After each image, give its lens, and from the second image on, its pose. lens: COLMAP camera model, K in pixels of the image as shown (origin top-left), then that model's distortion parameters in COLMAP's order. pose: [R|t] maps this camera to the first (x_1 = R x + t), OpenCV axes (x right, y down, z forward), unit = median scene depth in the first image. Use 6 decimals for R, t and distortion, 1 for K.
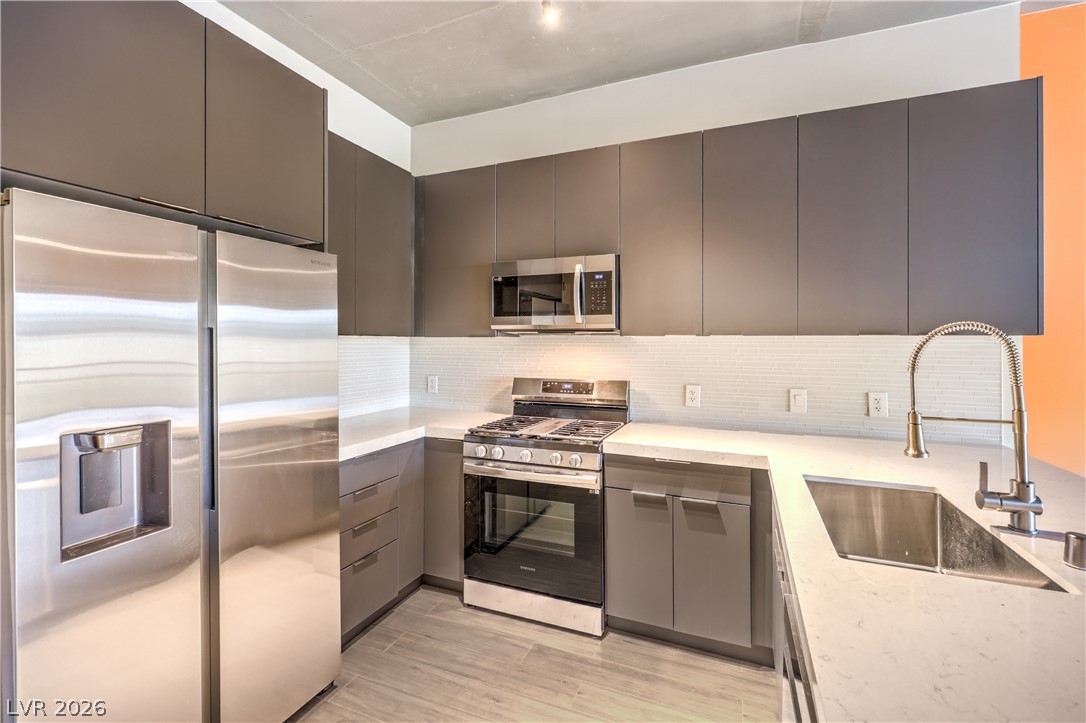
lens RADIAL K [[462.7, 0, 556.1], [0, 462.7, 340.6], [0, 0, 1]] dist [0.000995, 0.000239]
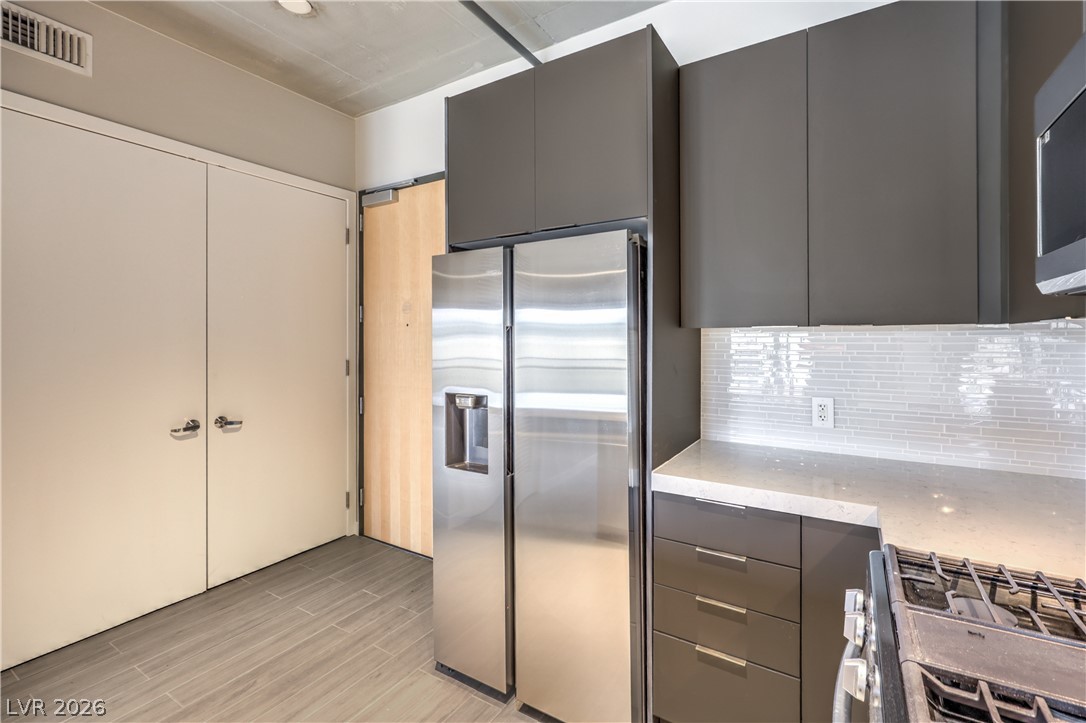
lens RADIAL K [[462.7, 0, 582.5], [0, 462.7, 336.6], [0, 0, 1]] dist [0.000995, 0.000239]
pose [[-0.145432, -0.009251, -0.989325, 0.262318], [0.007022, 0.999921, -0.010383, 0.005662], [0.989343, -0.008457, -0.145355, 0.799980]]
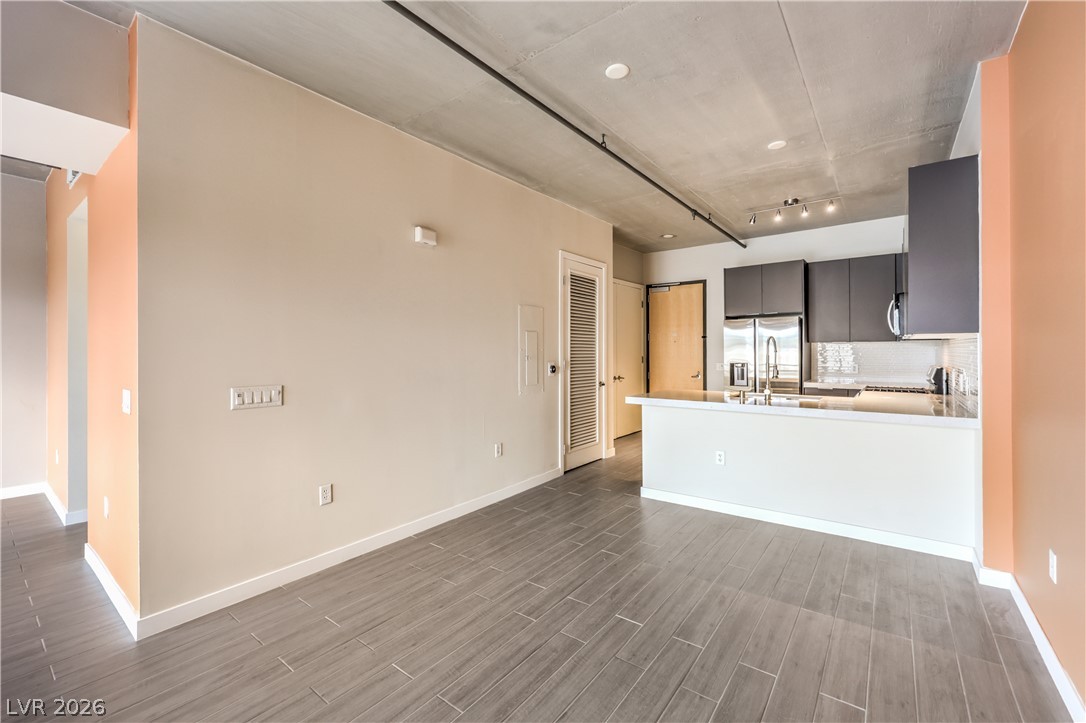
lens RADIAL K [[447.8, 0, 556.7], [0, 447.8, 353.5], [0, 0, 1]] dist [0.000880, -0.000231]
pose [[-0.263211, 0.001834, -0.964736, 2.149004], [0.009645, 0.999953, -0.000730, 0.032141], [0.964690, -0.009497, -0.263217, 0.184199]]
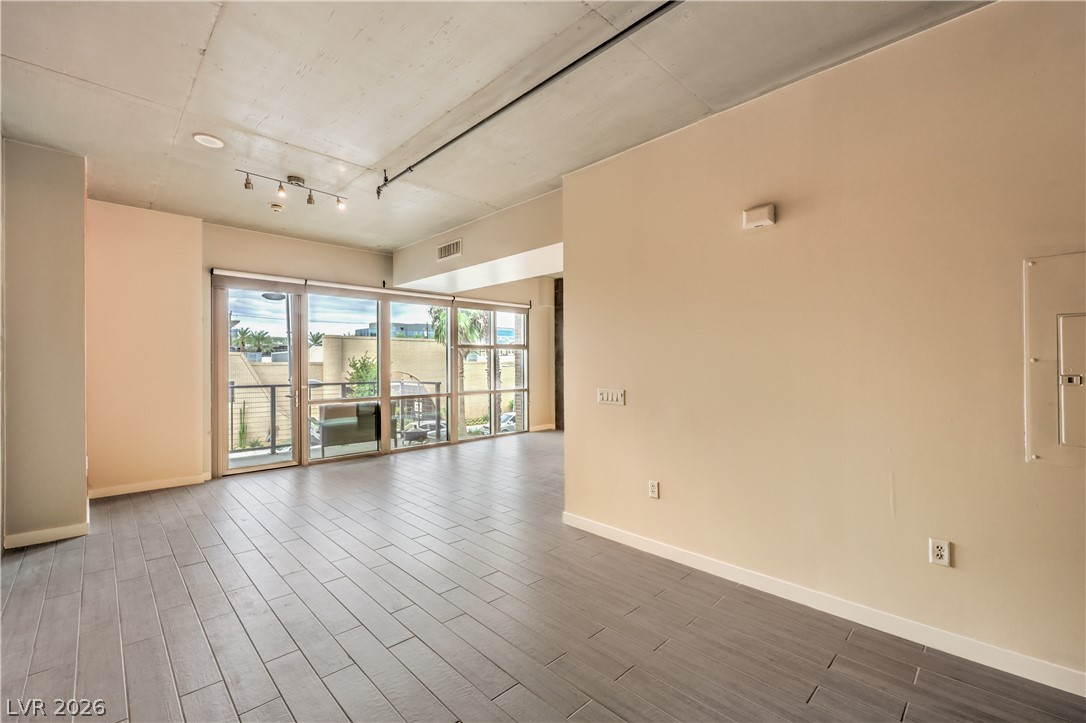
lens RADIAL K [[462.7, 0, 547.3], [0, 462.7, 362.7], [0, 0, 1]] dist [0.000995, 0.000239]
pose [[-0.914523, 0.000160, 0.404535, 0.910374], [-0.002339, 0.999981, -0.005684, 0.025997], [-0.404528, -0.006145, -0.914505, 0.679254]]
